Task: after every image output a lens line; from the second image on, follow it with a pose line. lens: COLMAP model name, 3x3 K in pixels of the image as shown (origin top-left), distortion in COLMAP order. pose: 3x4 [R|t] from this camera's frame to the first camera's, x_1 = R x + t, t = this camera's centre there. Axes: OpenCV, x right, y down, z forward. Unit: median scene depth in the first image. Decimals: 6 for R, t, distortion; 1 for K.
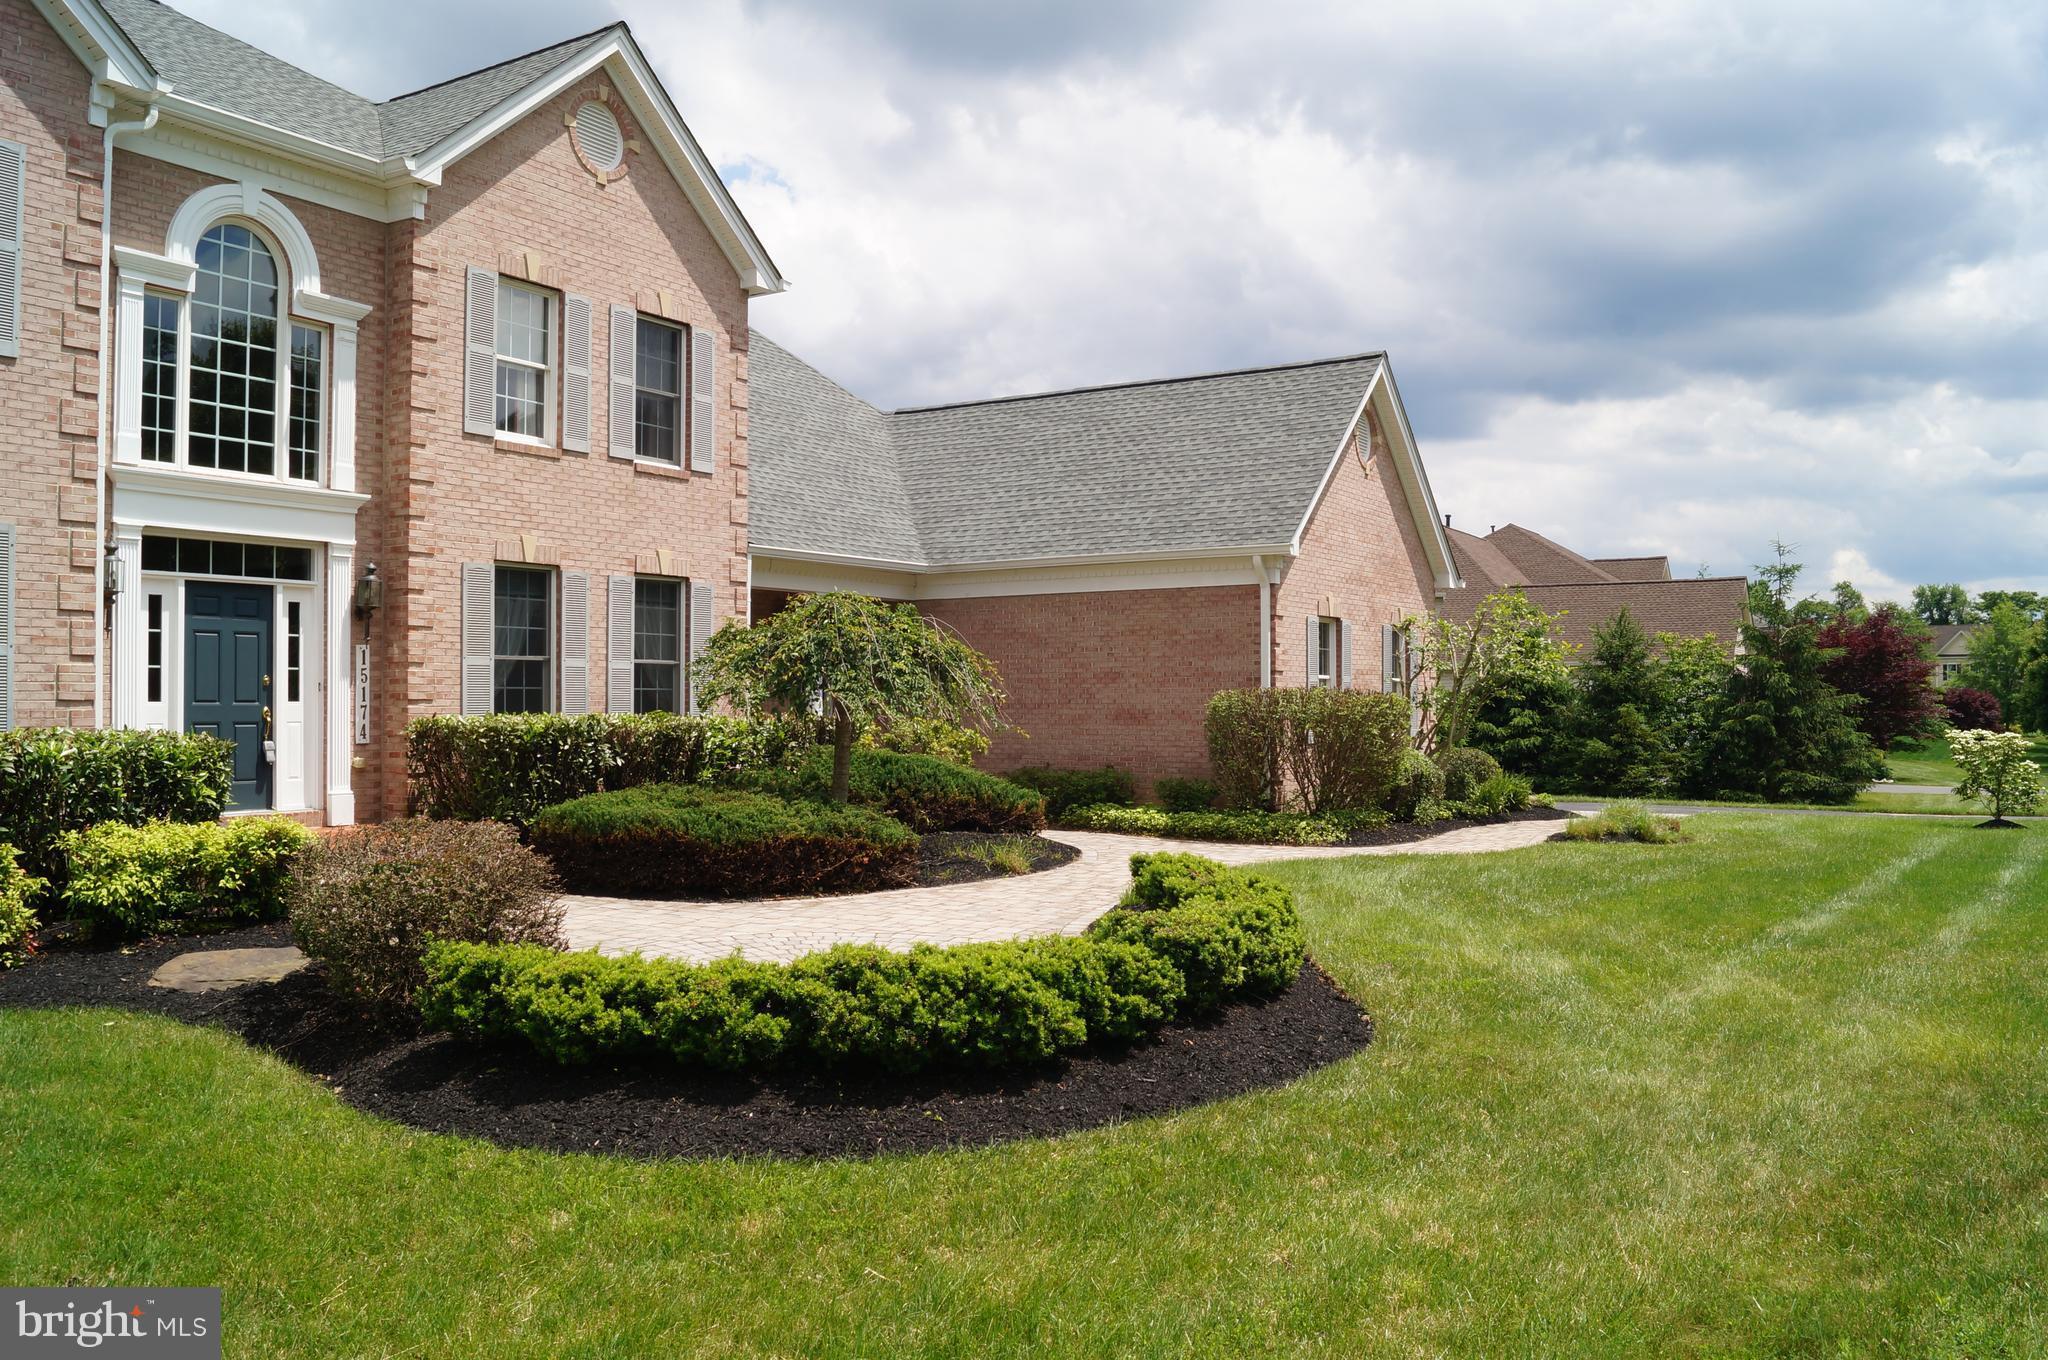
lens RADIAL K [[1606.8, 0, 1024.0], [0, 1606.8, 680.0], [0, 0, 1]] dist [-0.102180, 0.044472]
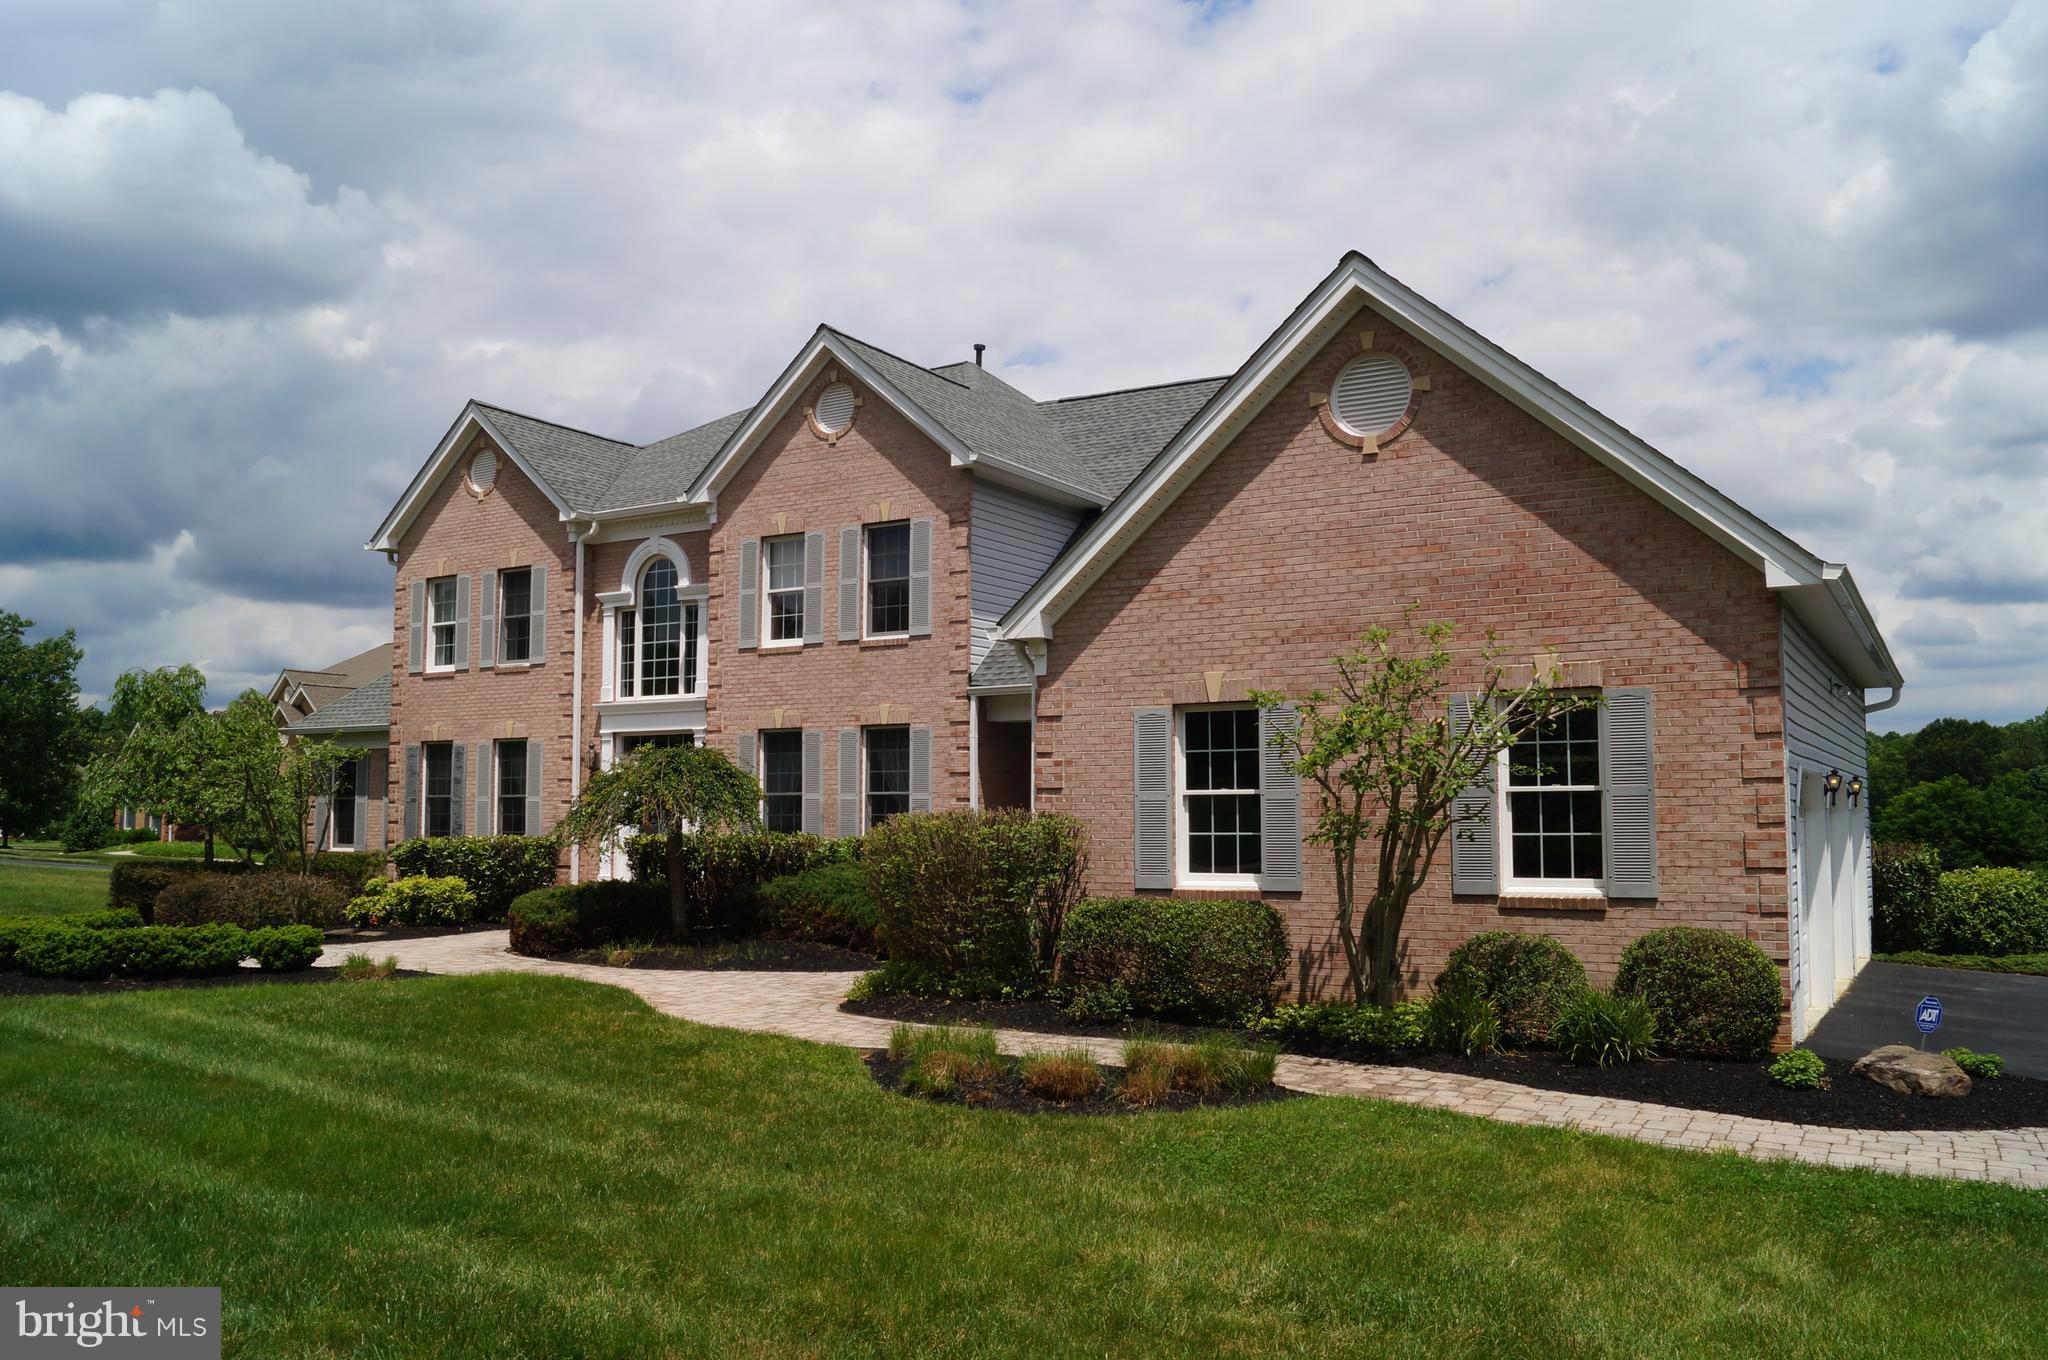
lens RADIAL K [[1606.8, 0, 1024.0], [0, 1606.8, 680.0], [0, 0, 1]] dist [-0.102180, 0.044472]
pose [[0.007950, -0.086476, -0.996222, 1.157602], [0.013372, 0.996174, -0.086365, 0.011879], [0.999879, -0.012635, 0.009076, 1.217287]]
